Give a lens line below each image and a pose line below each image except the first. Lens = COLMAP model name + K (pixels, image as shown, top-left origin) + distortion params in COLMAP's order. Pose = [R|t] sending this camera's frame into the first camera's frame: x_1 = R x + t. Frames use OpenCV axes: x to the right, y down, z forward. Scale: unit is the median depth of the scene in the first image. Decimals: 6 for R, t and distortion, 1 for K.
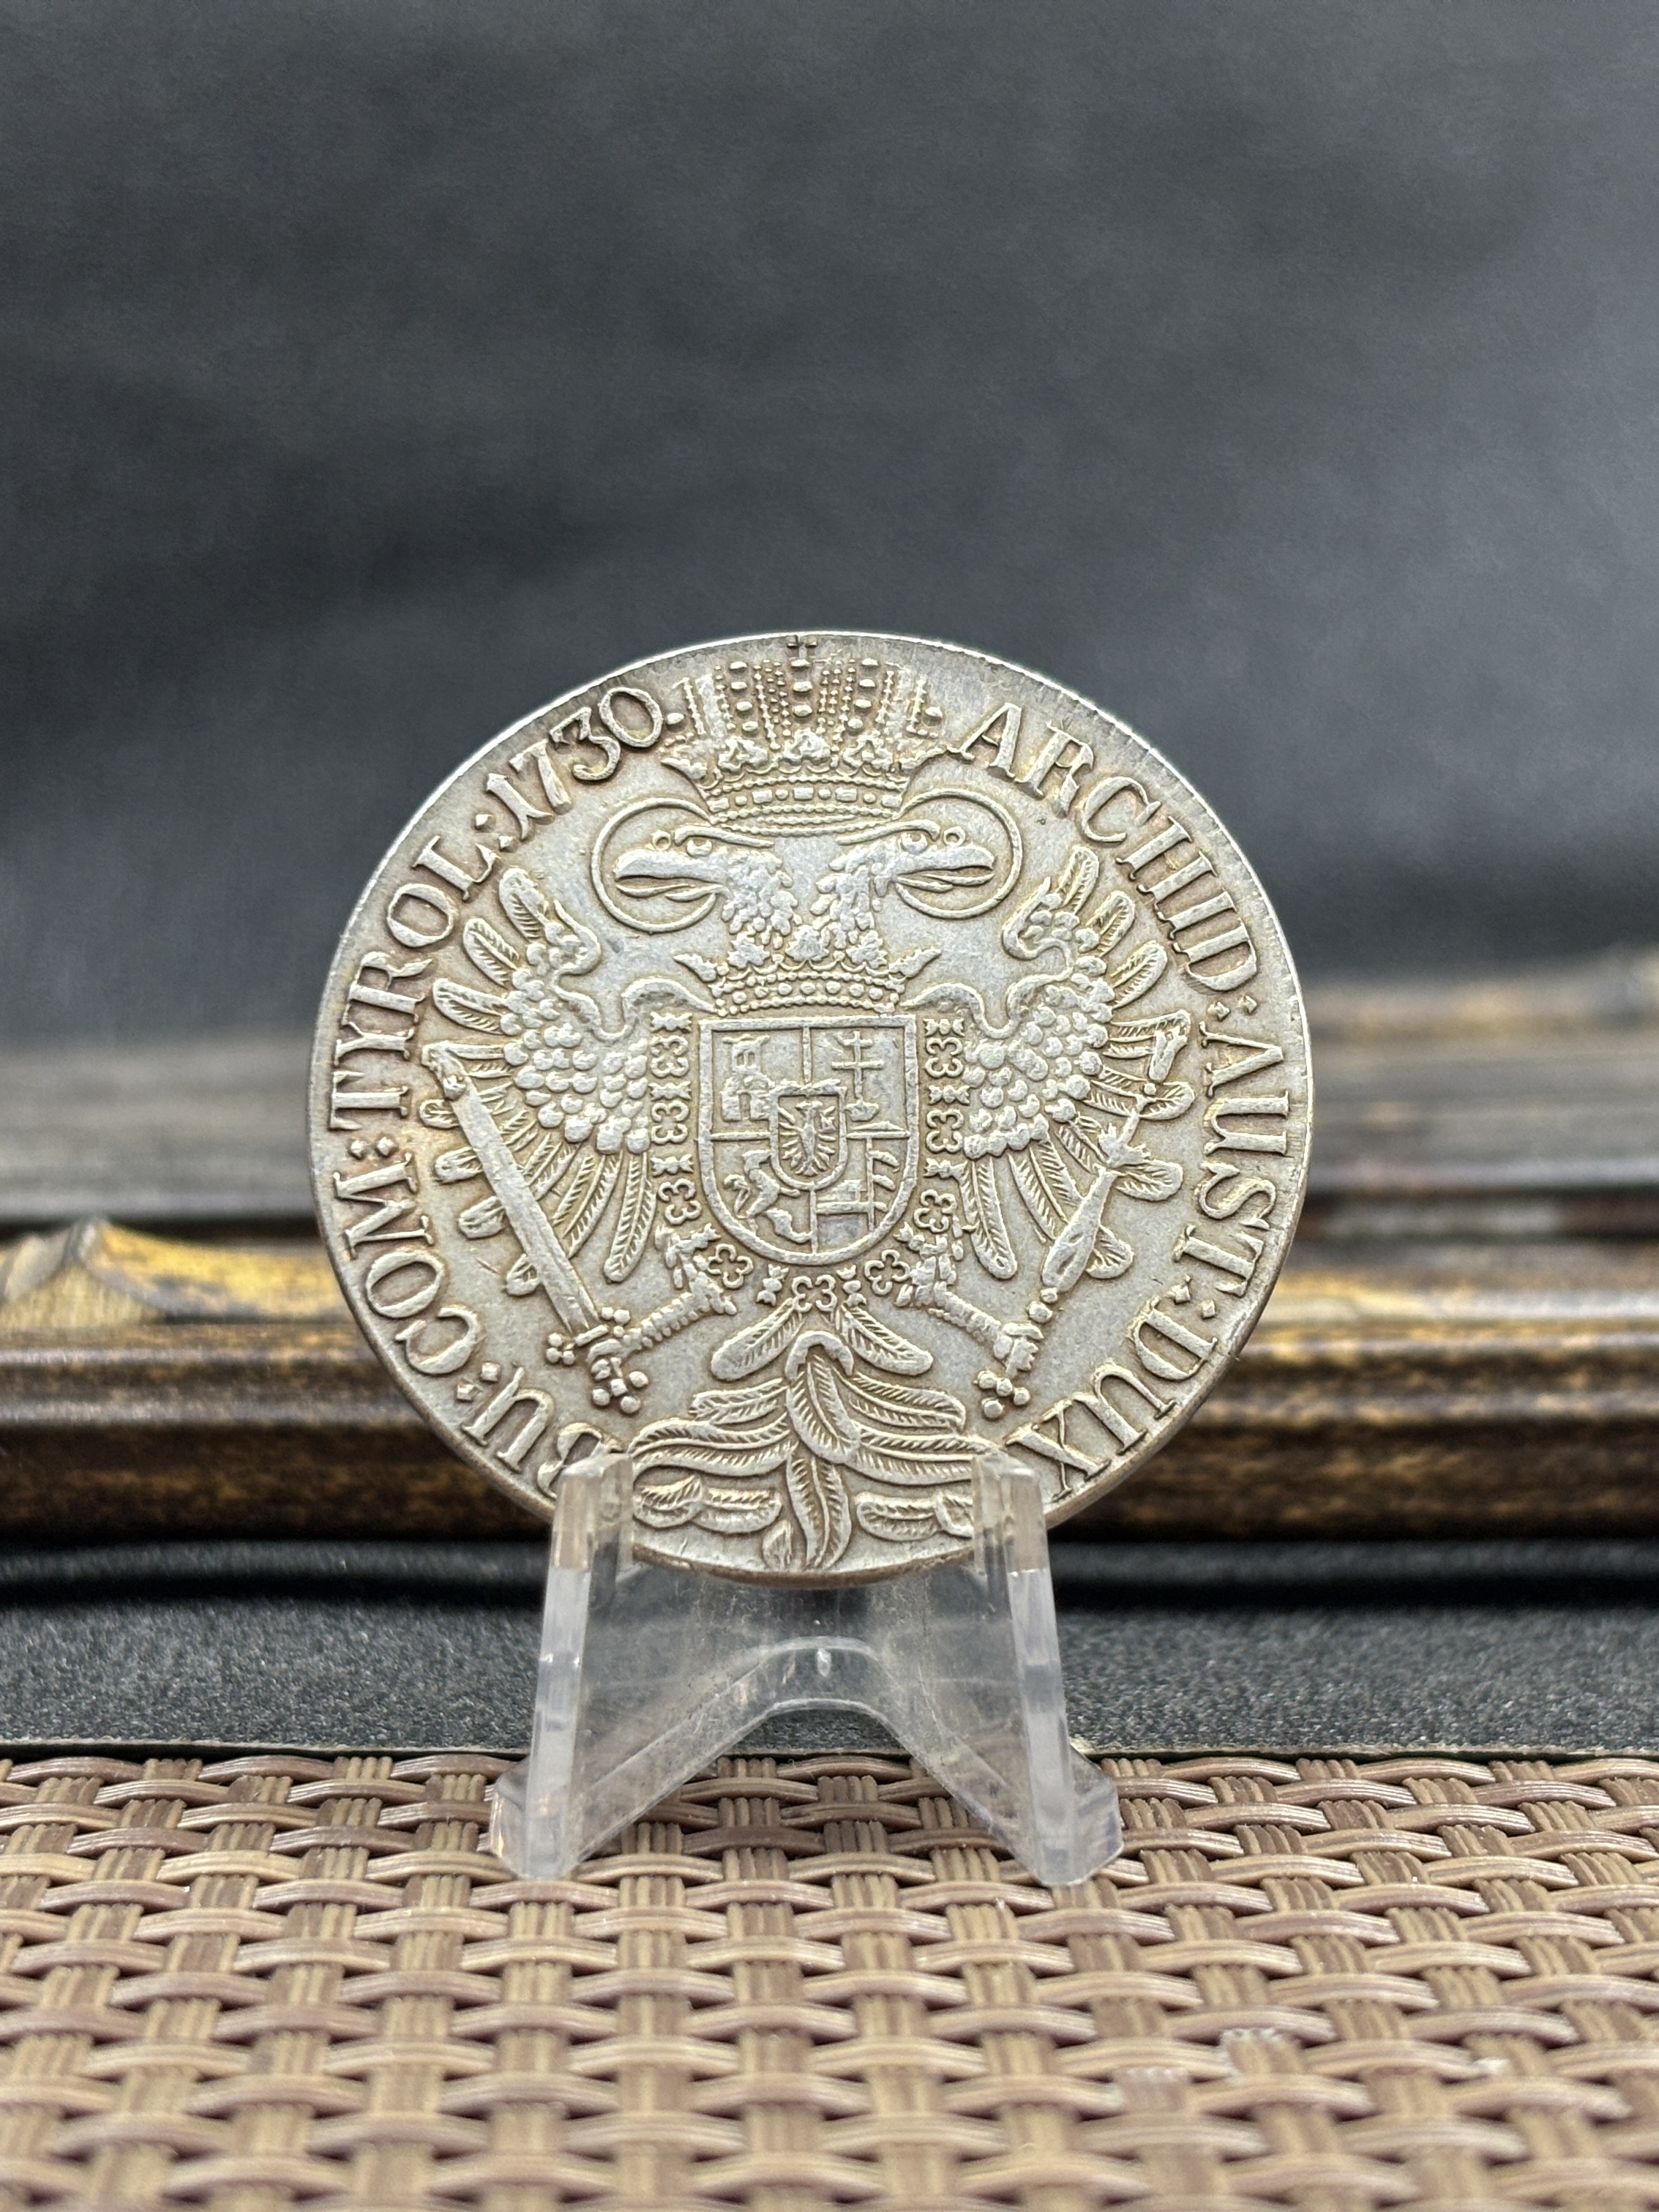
lens RADIAL K [[3376.7, 0, 829.7], [0, 3376.7, 1089.6], [0, 0, 1]] dist [0.163466, 0.000000]
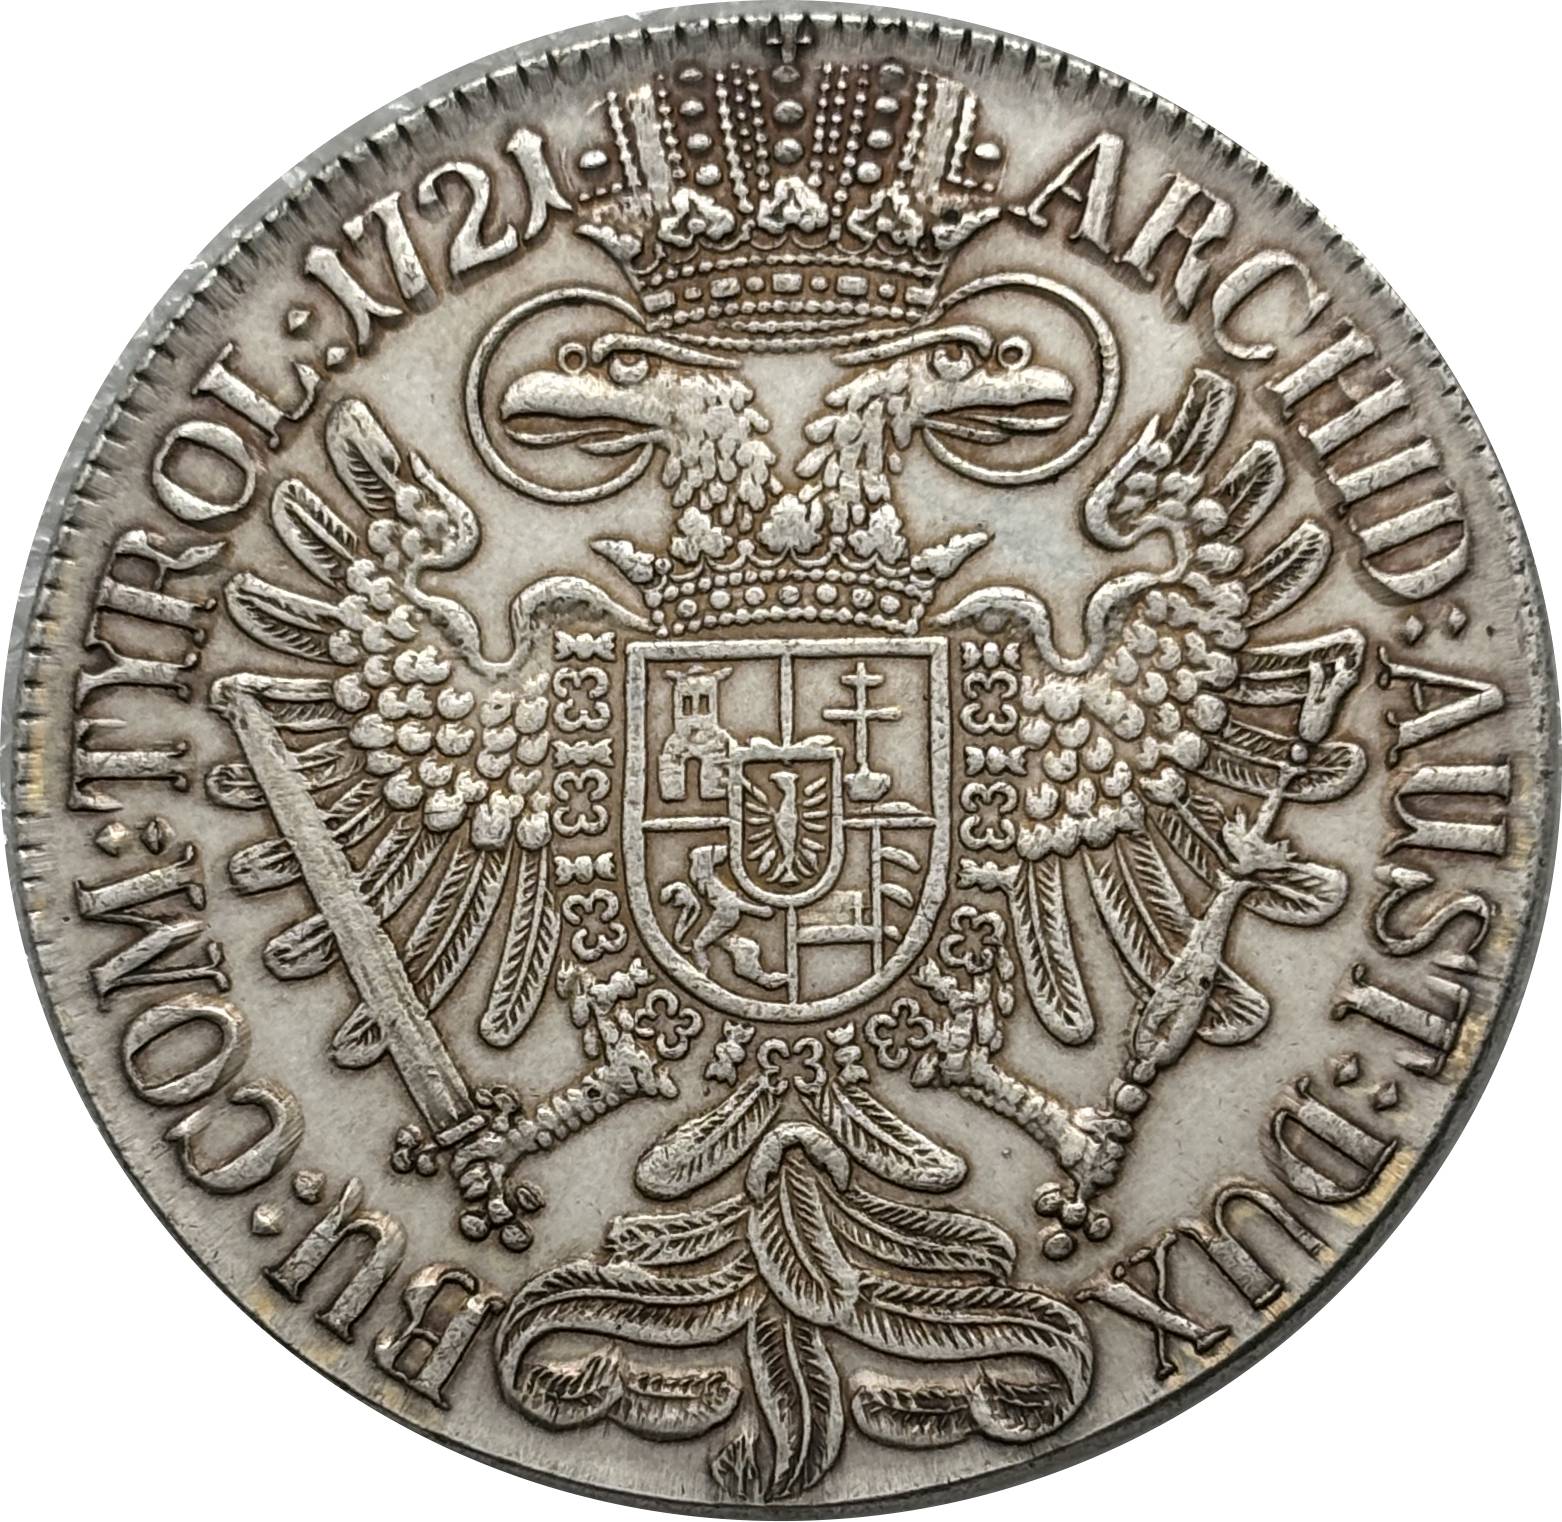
lens RADIAL K [[2464.4, 0, 785.6], [0, 2464.4, 752.2], [0, 0, 1]] dist [0.178298, 0.000000]
pose [[0.999877, 0.009060, 0.012821, -0.013800], [-0.007267, 0.991010, -0.133589, 0.069165], [-0.013916, 0.133479, 0.990954, 0.539112]]
